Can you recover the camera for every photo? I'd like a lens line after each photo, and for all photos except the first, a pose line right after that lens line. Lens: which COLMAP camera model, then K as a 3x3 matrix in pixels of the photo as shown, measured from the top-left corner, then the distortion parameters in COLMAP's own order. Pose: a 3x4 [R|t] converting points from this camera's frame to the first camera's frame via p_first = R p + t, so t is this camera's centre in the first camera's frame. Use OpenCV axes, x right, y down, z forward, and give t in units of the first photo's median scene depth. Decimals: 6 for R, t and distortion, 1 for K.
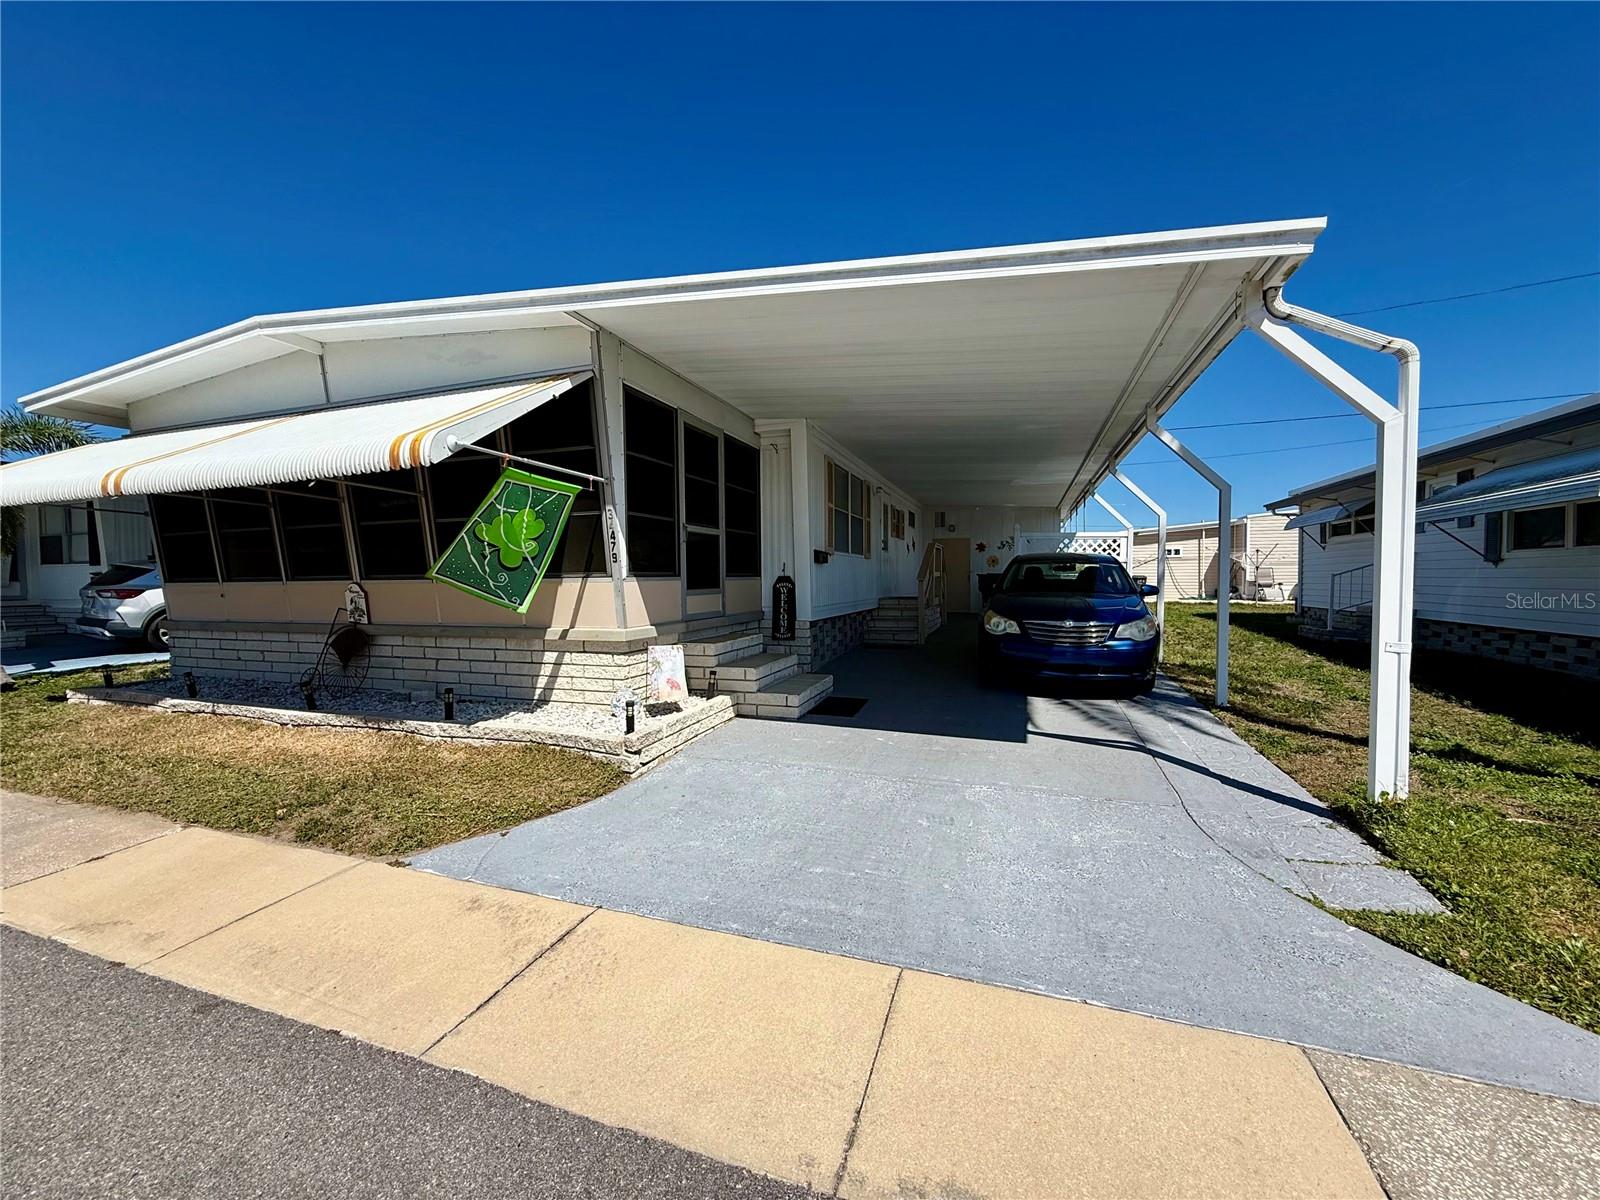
lens RADIAL K [[634.9, 0, 804.5], [0, 634.9, 596.9], [0, 0, 1]] dist [0.006382, -0.000781]
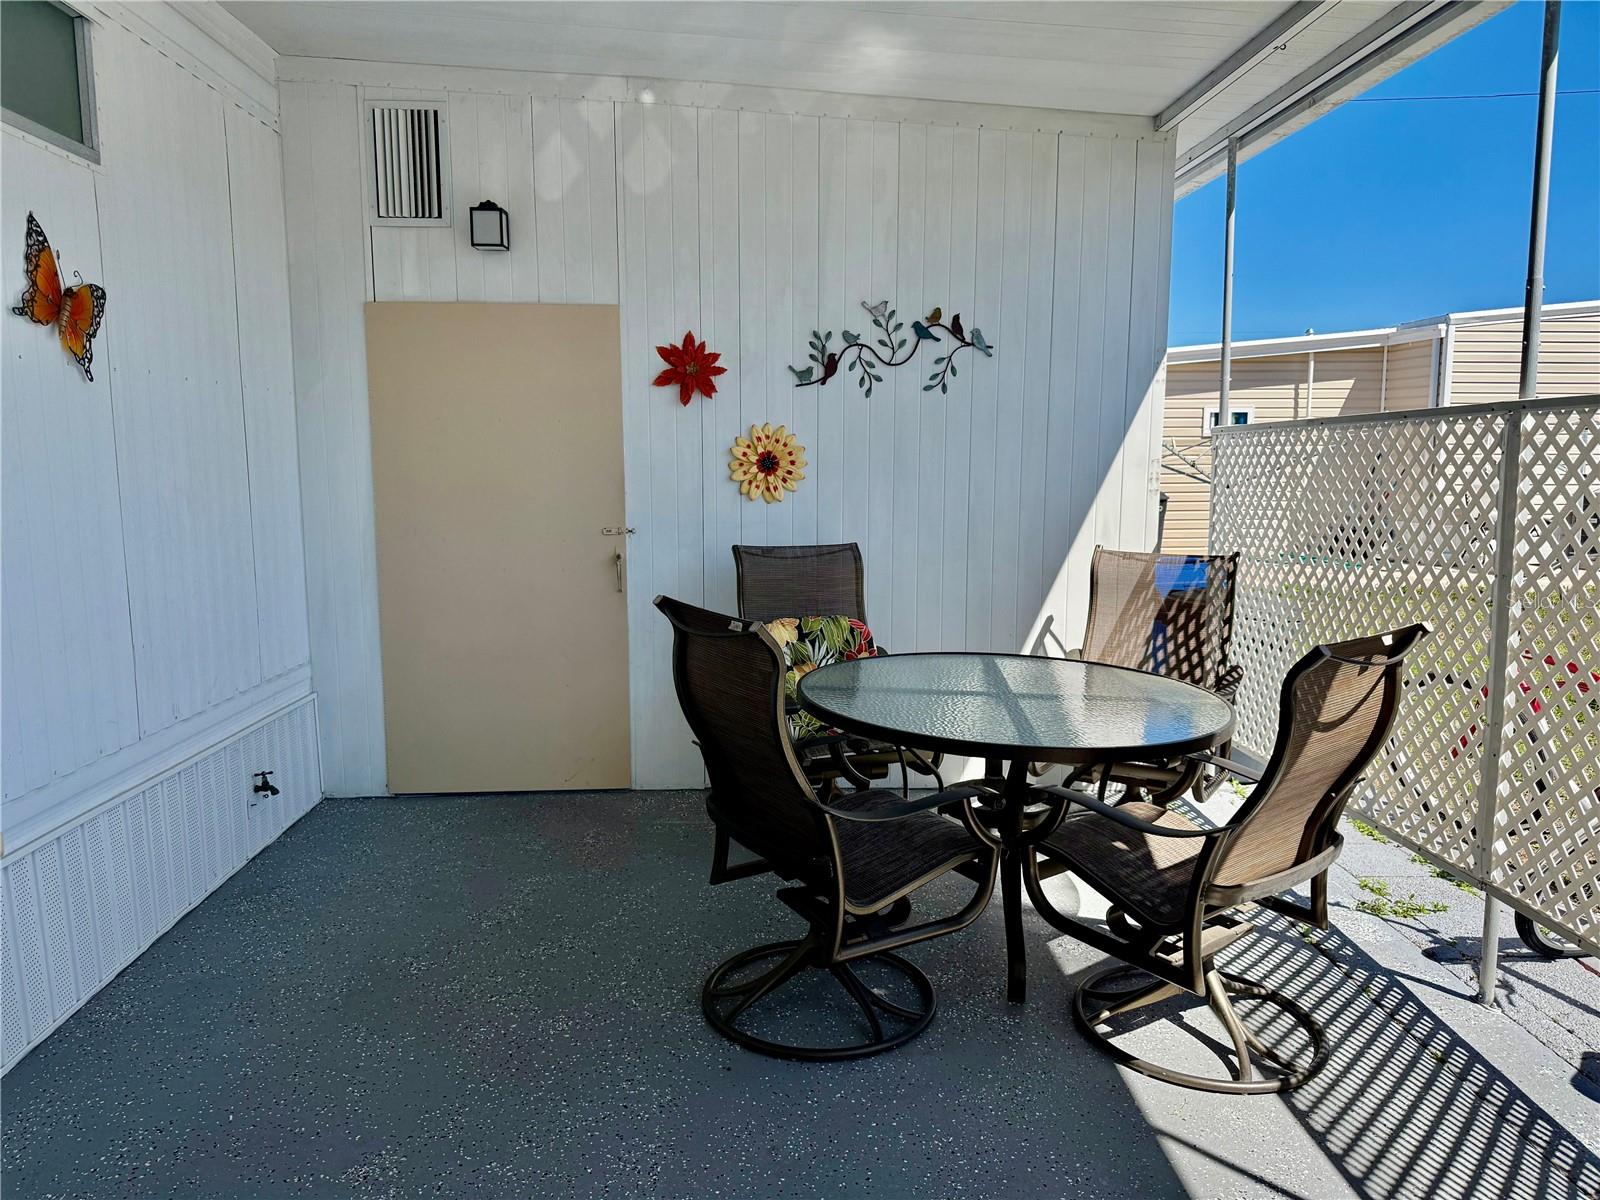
lens RADIAL K [[1120.1, 0, 799.0], [0, 1120.1, 601.9], [0, 0, 1]] dist [0.066113, -0.074139]
pose [[0.932559, -0.038797, 0.358928, 0.566813], [0.003868, 0.995226, 0.097525, -0.135336], [-0.360998, -0.089560, 0.928256, 2.048308]]
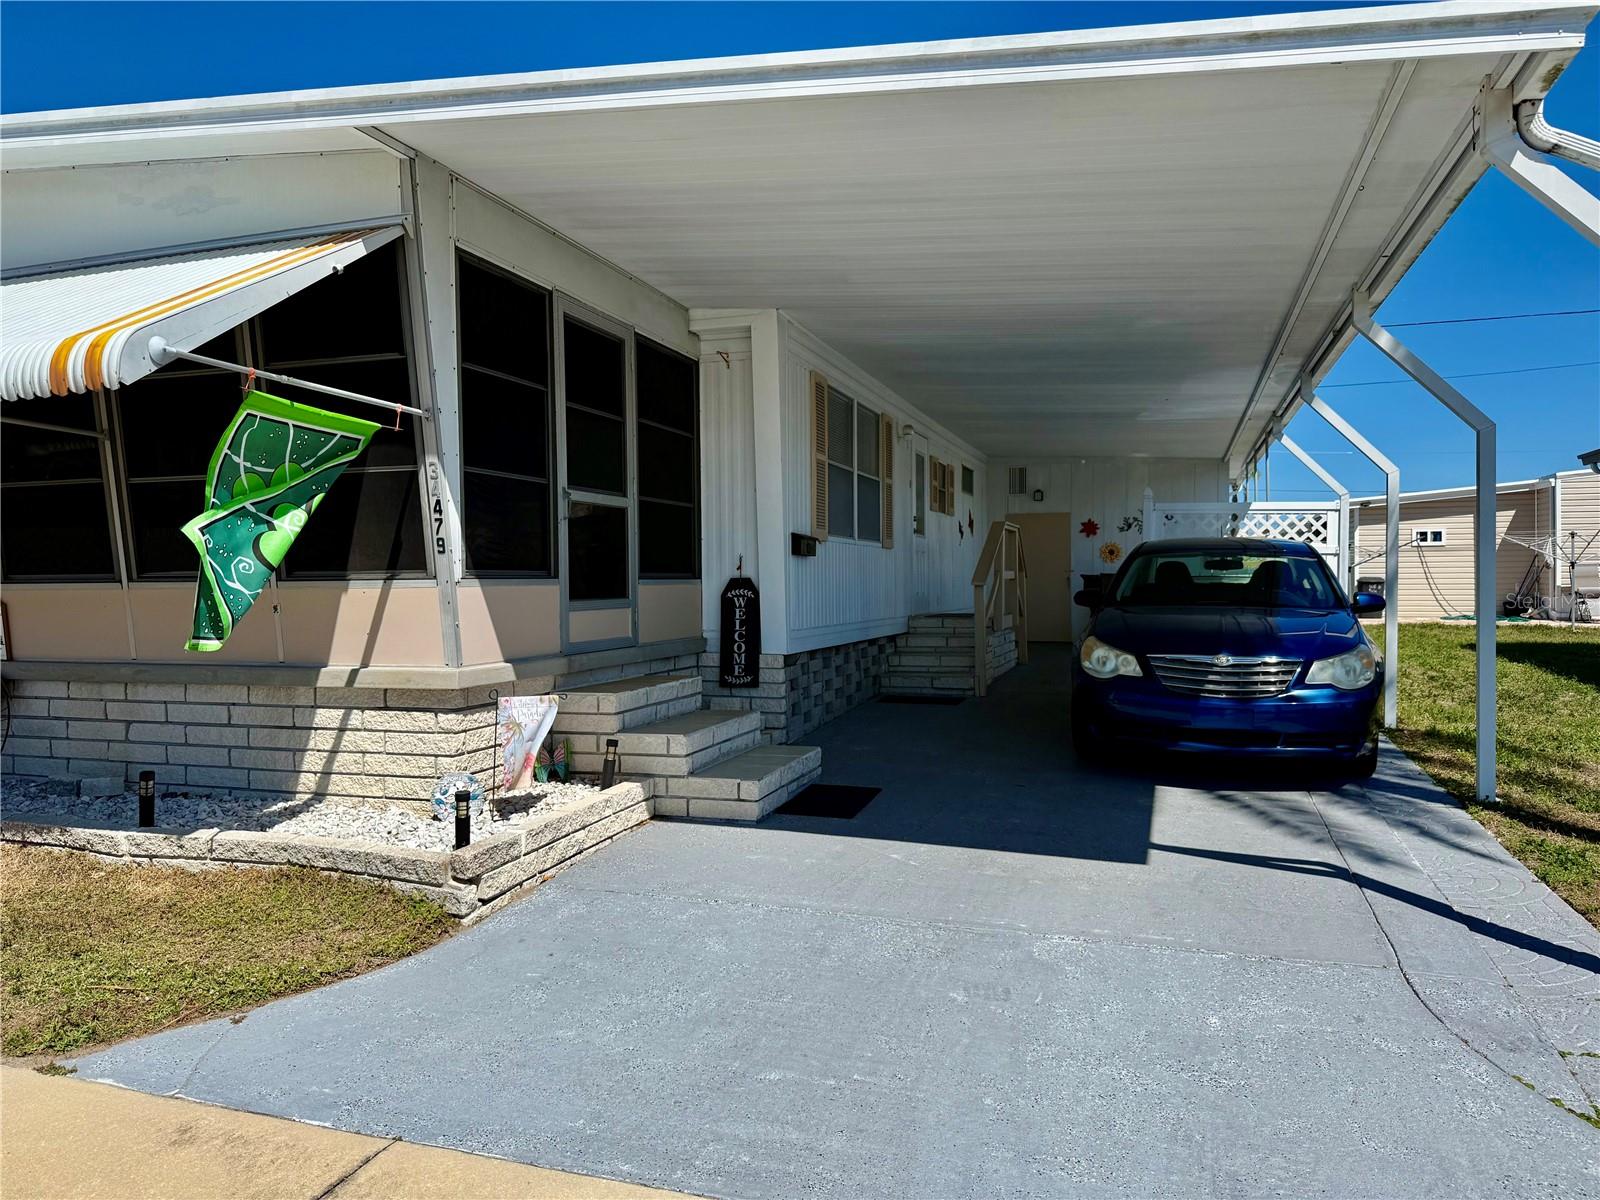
lens RADIAL K [[1120.1, 0, 806.5], [0, 1120.1, 587.3], [0, 0, 1]] dist [0.066113, -0.074139]
pose [[0.999926, 0.000638, 0.012120, 0.025629], [-0.000339, 0.999695, -0.024692, 0.002203], [-0.012132, 0.024686, 0.999622, -0.039251]]
